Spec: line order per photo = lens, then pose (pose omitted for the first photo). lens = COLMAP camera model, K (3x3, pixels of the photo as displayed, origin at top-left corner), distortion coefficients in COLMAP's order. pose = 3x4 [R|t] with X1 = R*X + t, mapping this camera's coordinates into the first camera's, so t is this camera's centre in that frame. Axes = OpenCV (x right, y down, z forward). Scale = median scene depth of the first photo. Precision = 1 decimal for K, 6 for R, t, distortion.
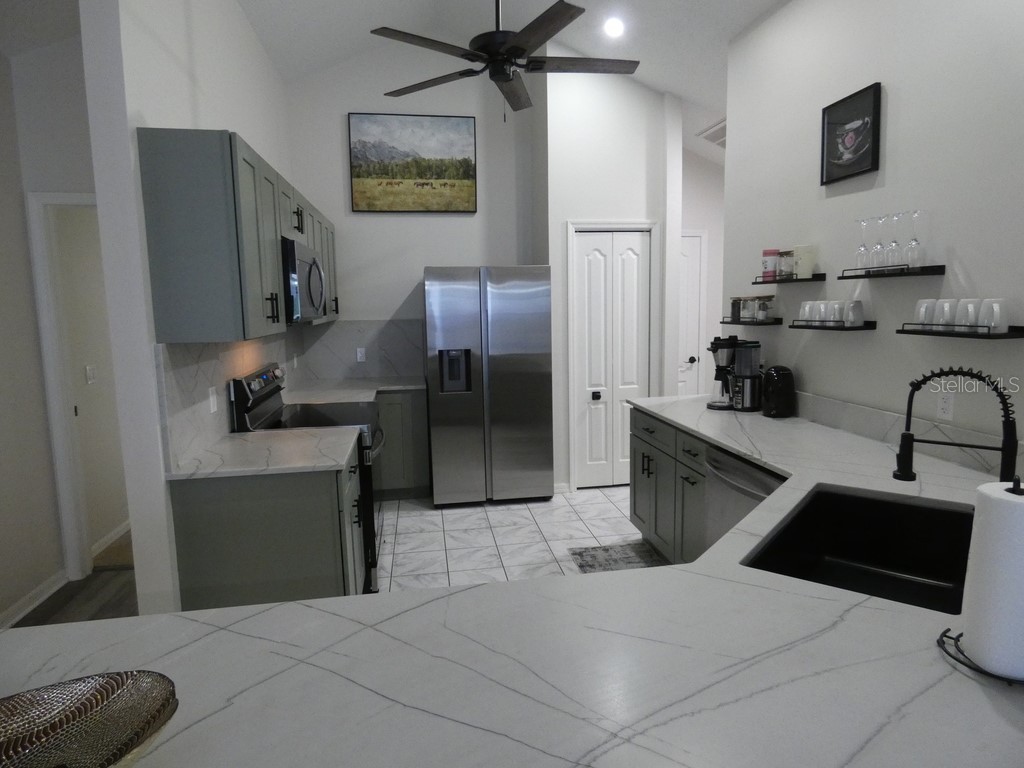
lens RADIAL K [[610.2, 0, 506.2], [0, 610.2, 381.8], [0, 0, 1]] dist [-0.003184, -0.006857]
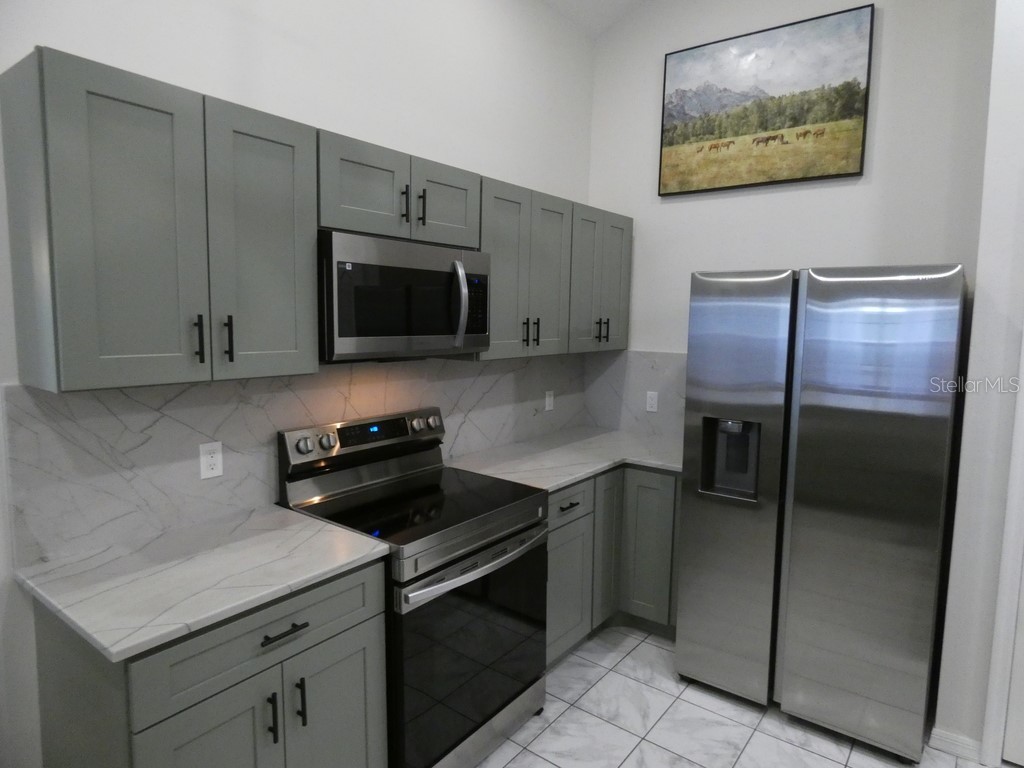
lens RADIAL K [[610.2, 0, 528.4], [0, 610.2, 376.6], [0, 0, 1]] dist [-0.003184, -0.006857]
pose [[0.703612, 0.097377, -0.703880, 0.155539], [-0.121581, 0.992456, 0.015765, -0.068495], [0.700105, 0.074486, 0.710144, 0.424912]]
